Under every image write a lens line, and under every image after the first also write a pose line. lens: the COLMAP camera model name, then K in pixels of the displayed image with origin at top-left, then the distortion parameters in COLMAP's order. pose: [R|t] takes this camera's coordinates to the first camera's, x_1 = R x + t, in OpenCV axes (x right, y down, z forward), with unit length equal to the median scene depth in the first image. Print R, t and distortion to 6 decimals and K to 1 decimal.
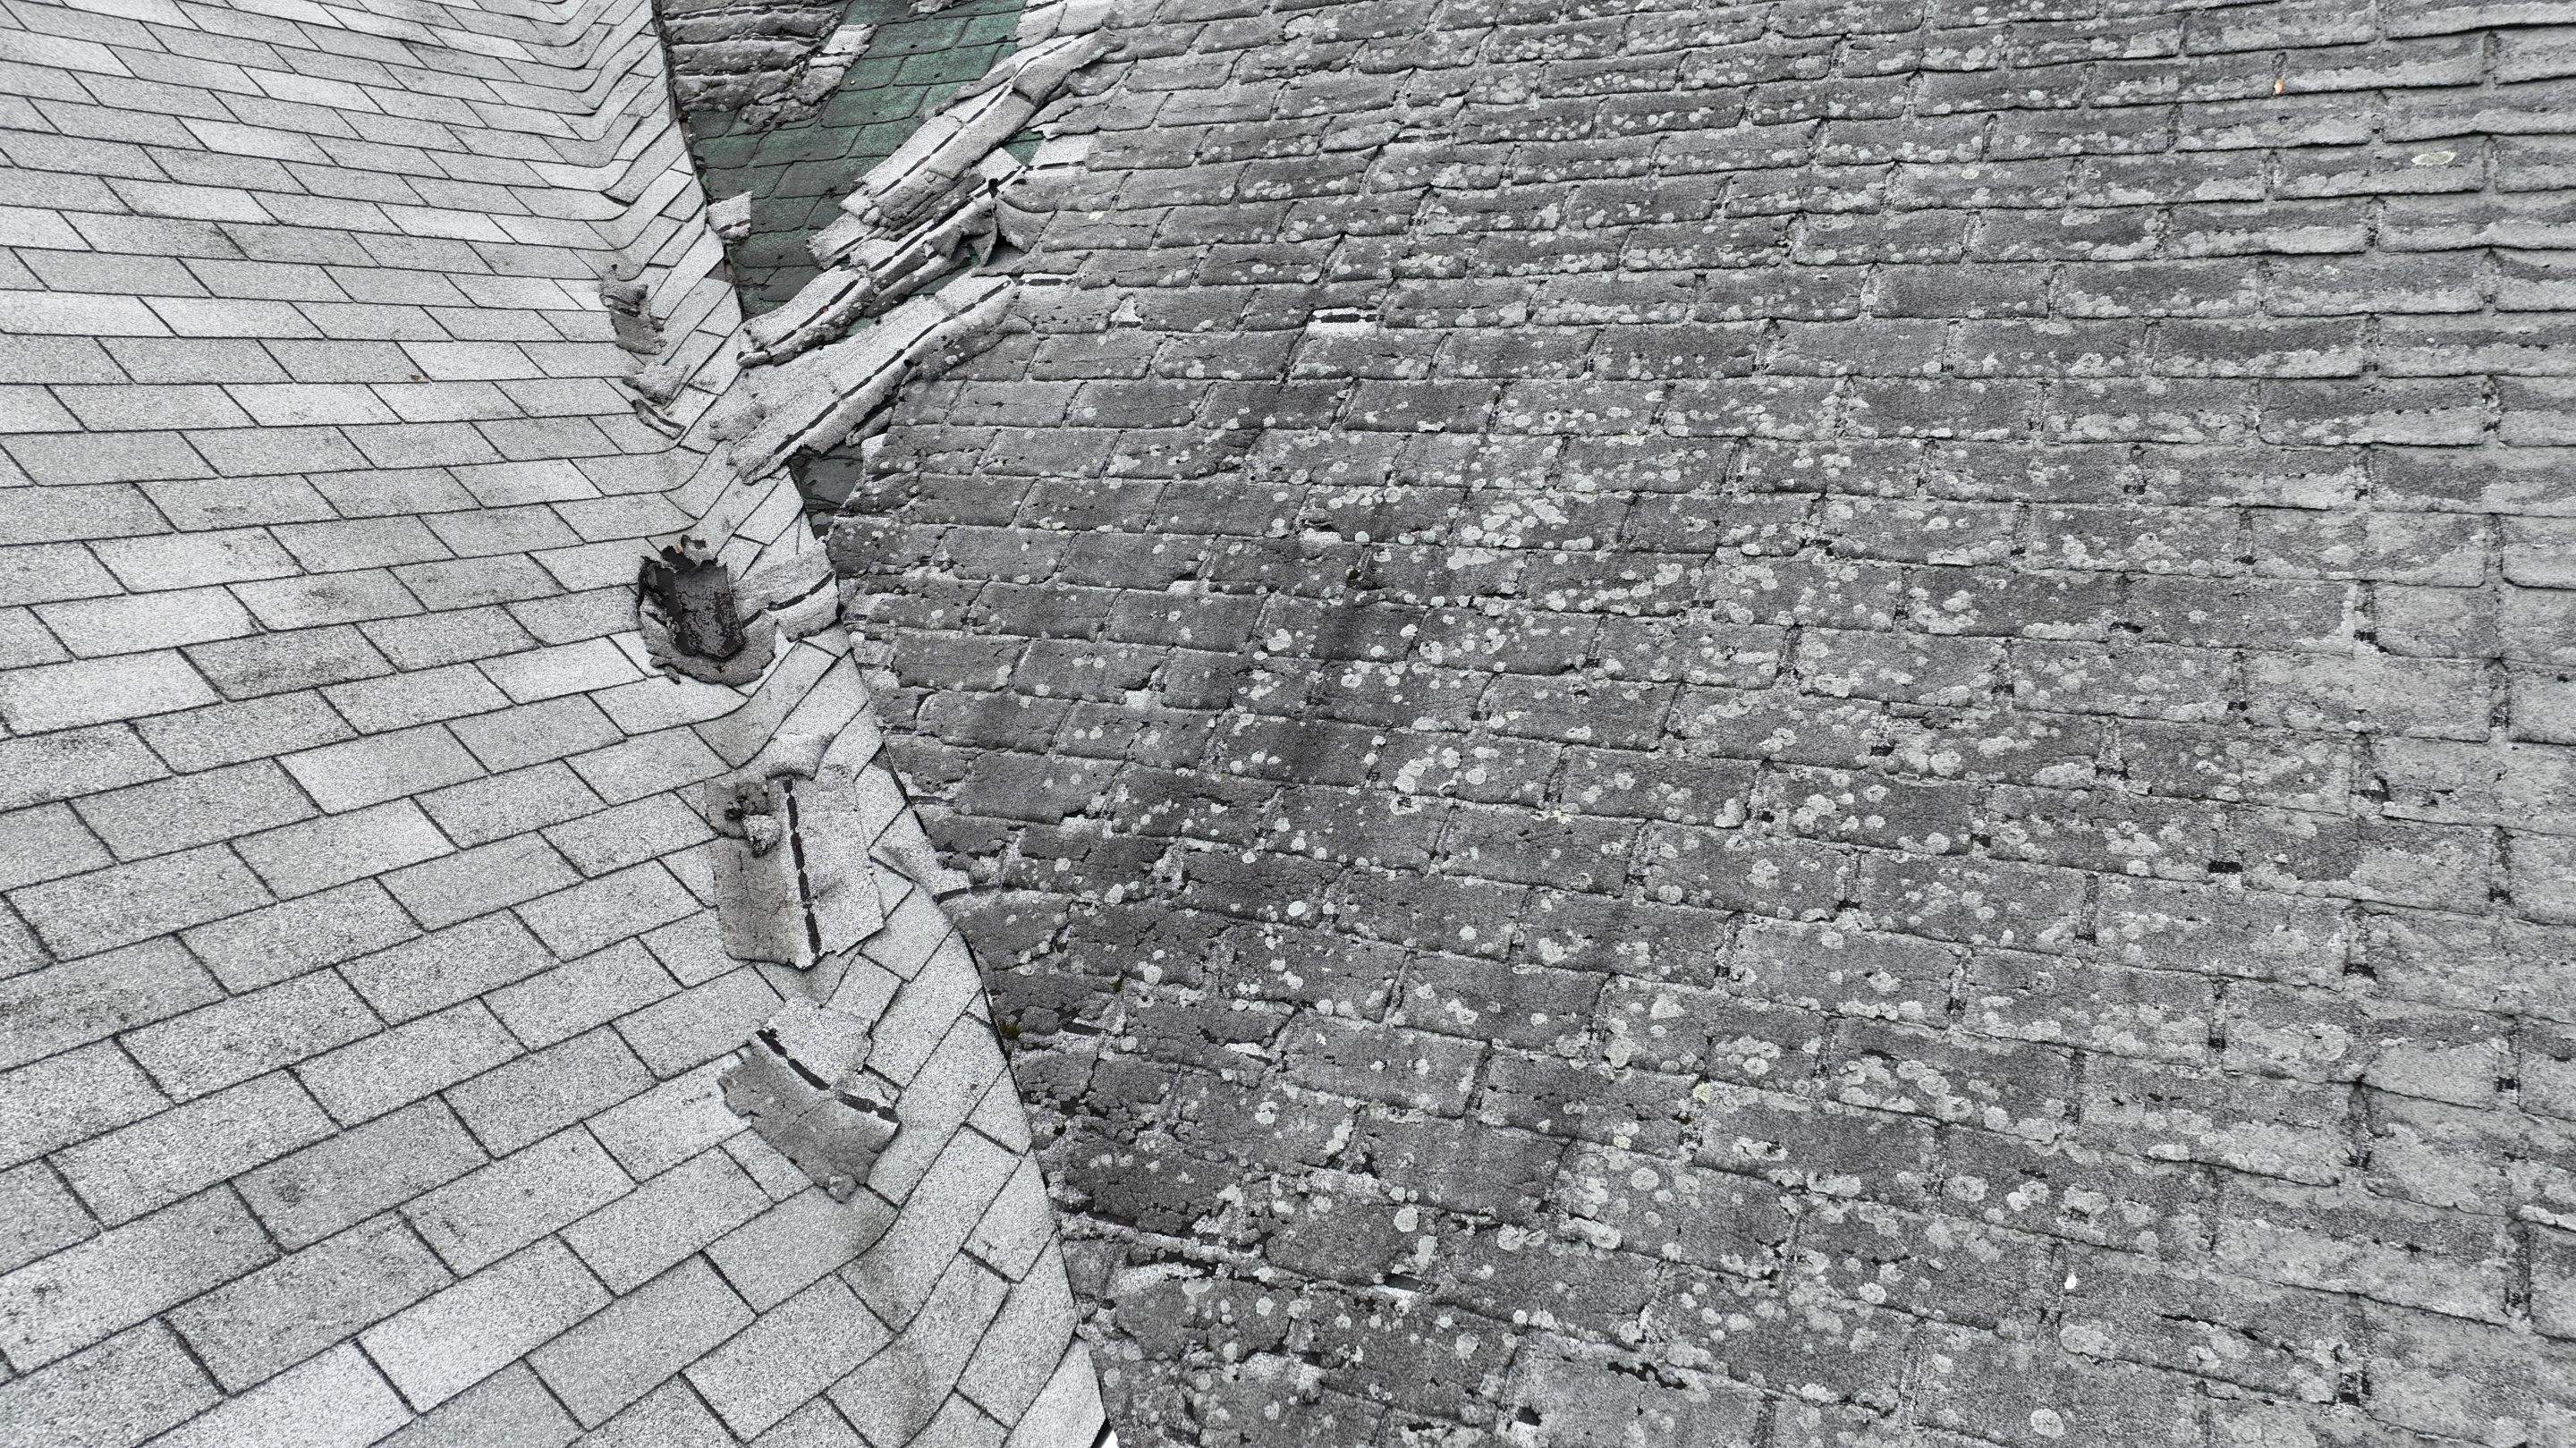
lens RADIAL K [[1846.6, 0, 1303.4], [0, 1846.6, 718.0], [0, 0, 1]] dist [0.003028, 0.014135]
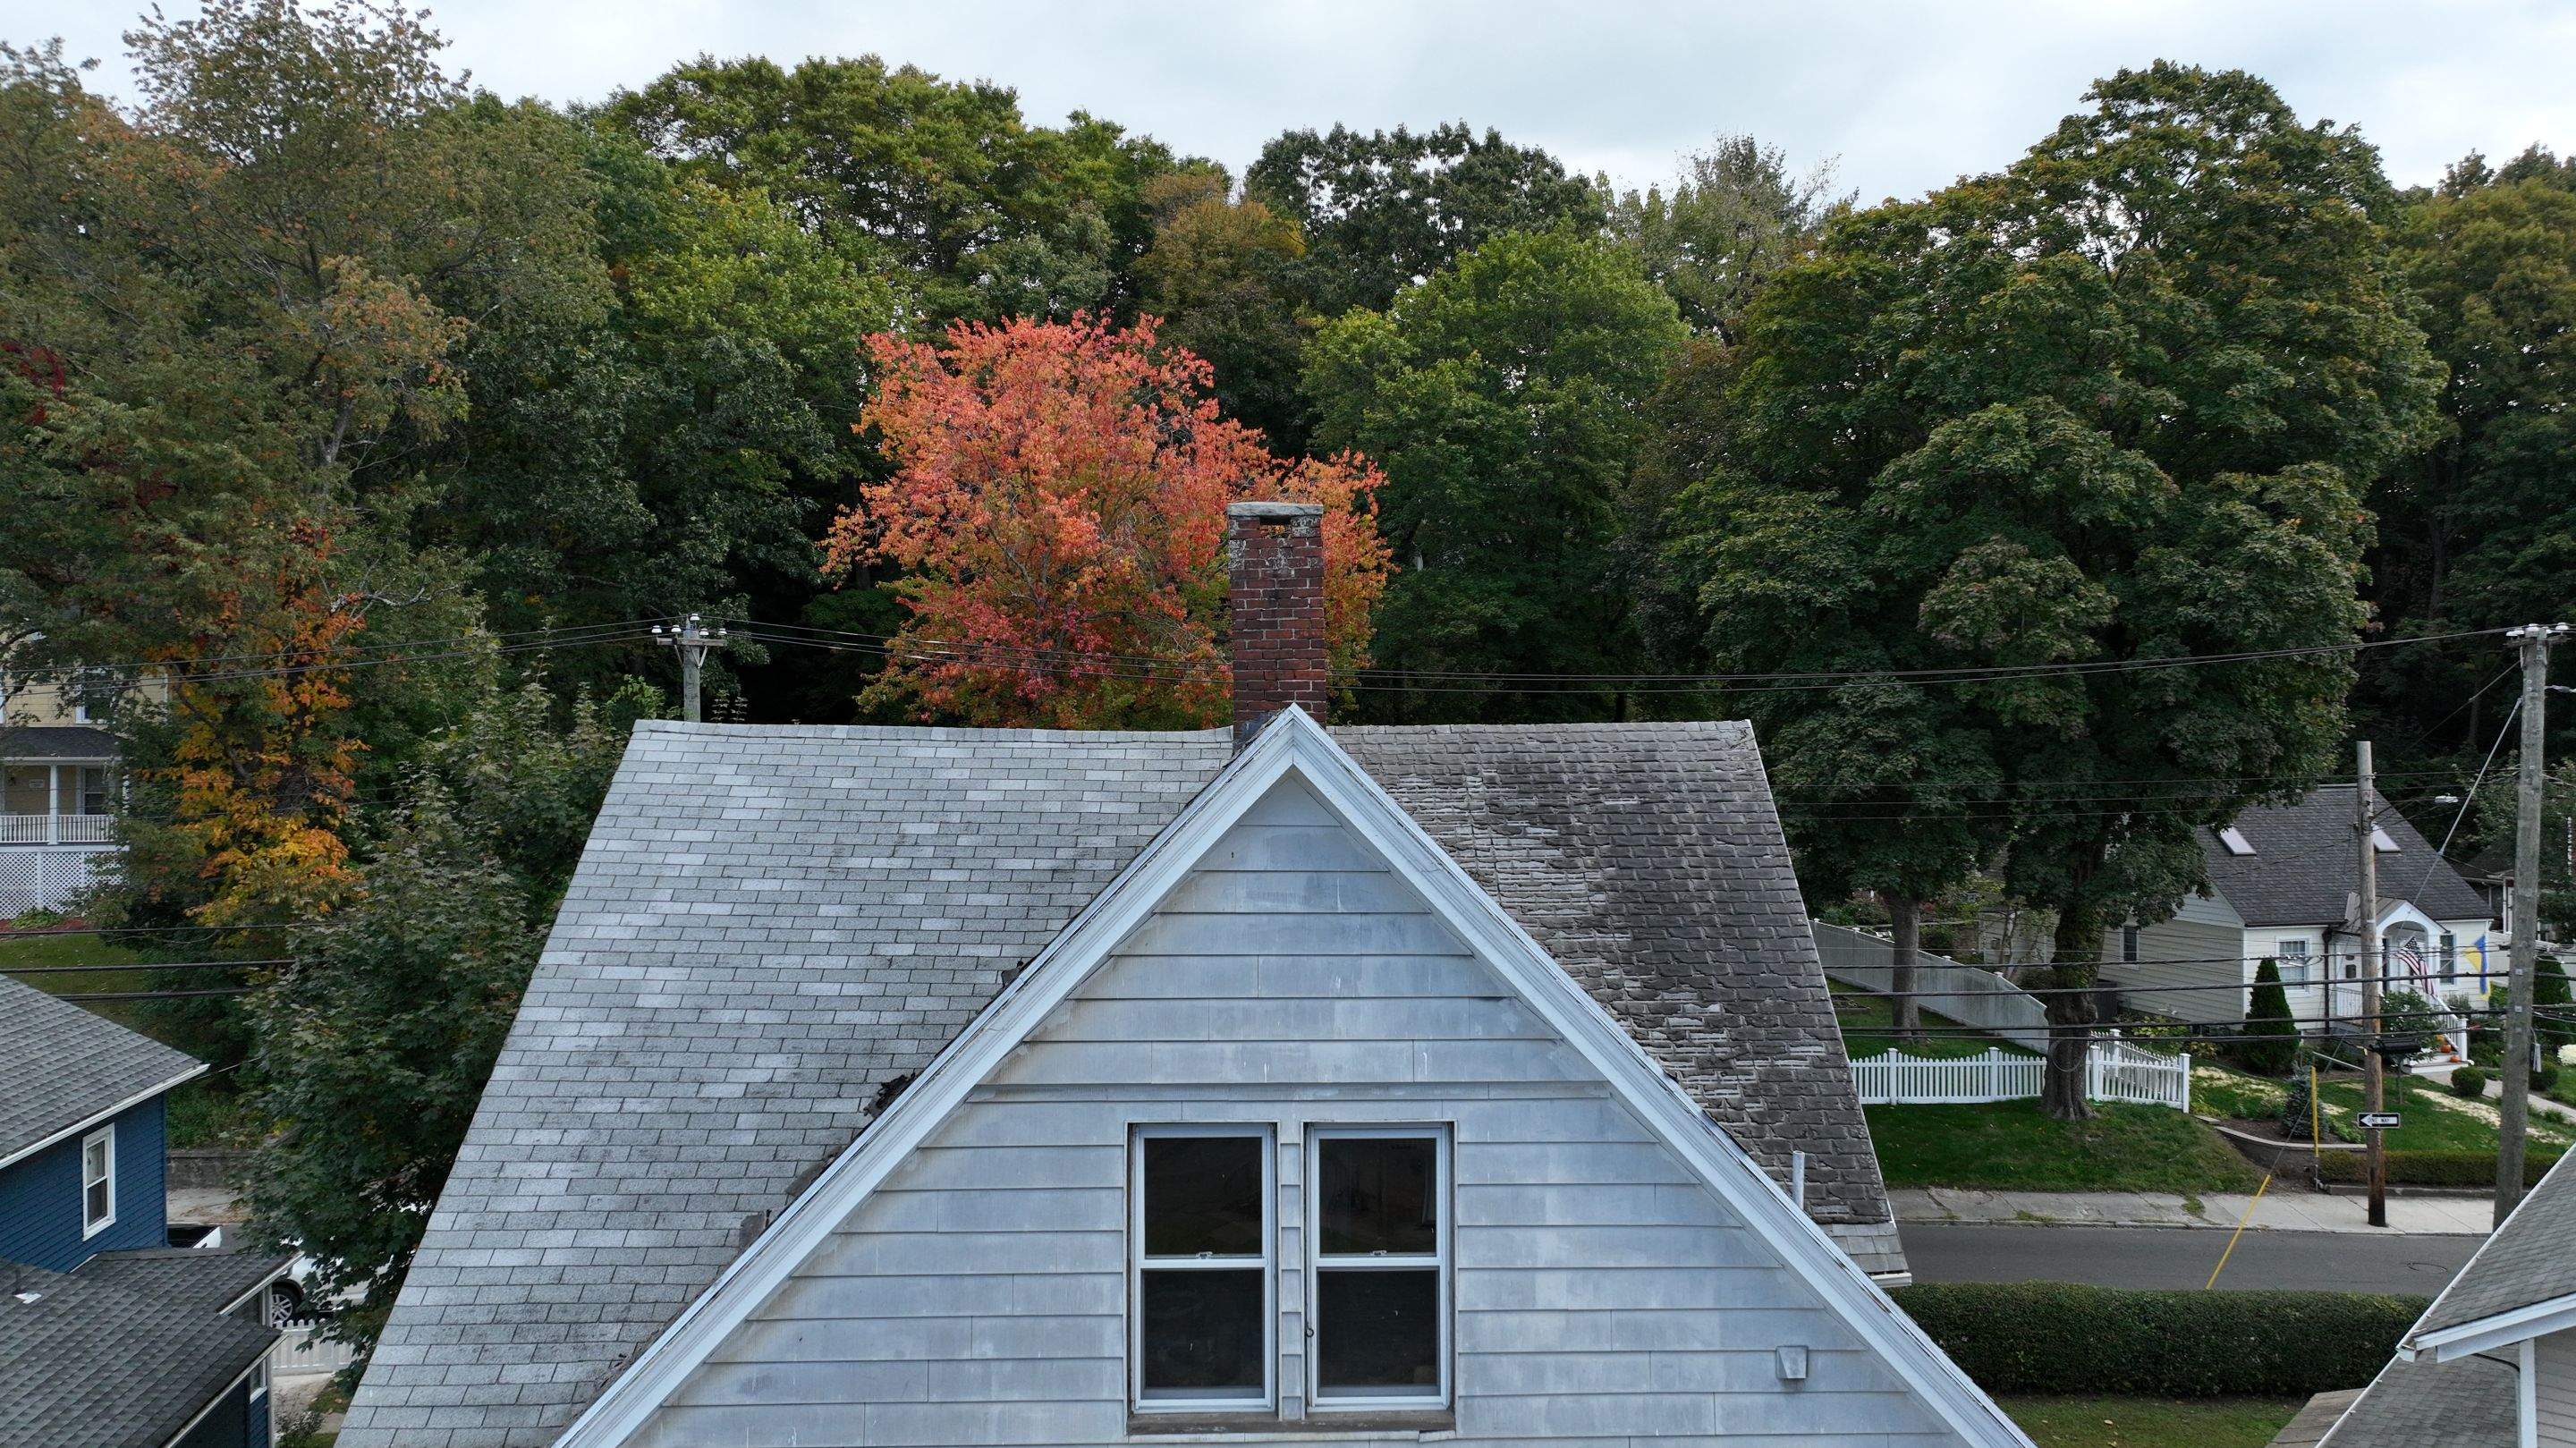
lens RADIAL K [[1846.6, 0, 1303.4], [0, 1846.6, 718.0], [0, 0, 1]] dist [0.003028, 0.014135]
pose [[0.462413, 0.003317, -0.886658, 3.389907], [-0.176942, 0.980224, -0.088612, -0.641820], [0.868830, 0.197863, 0.453856, 0.021910]]
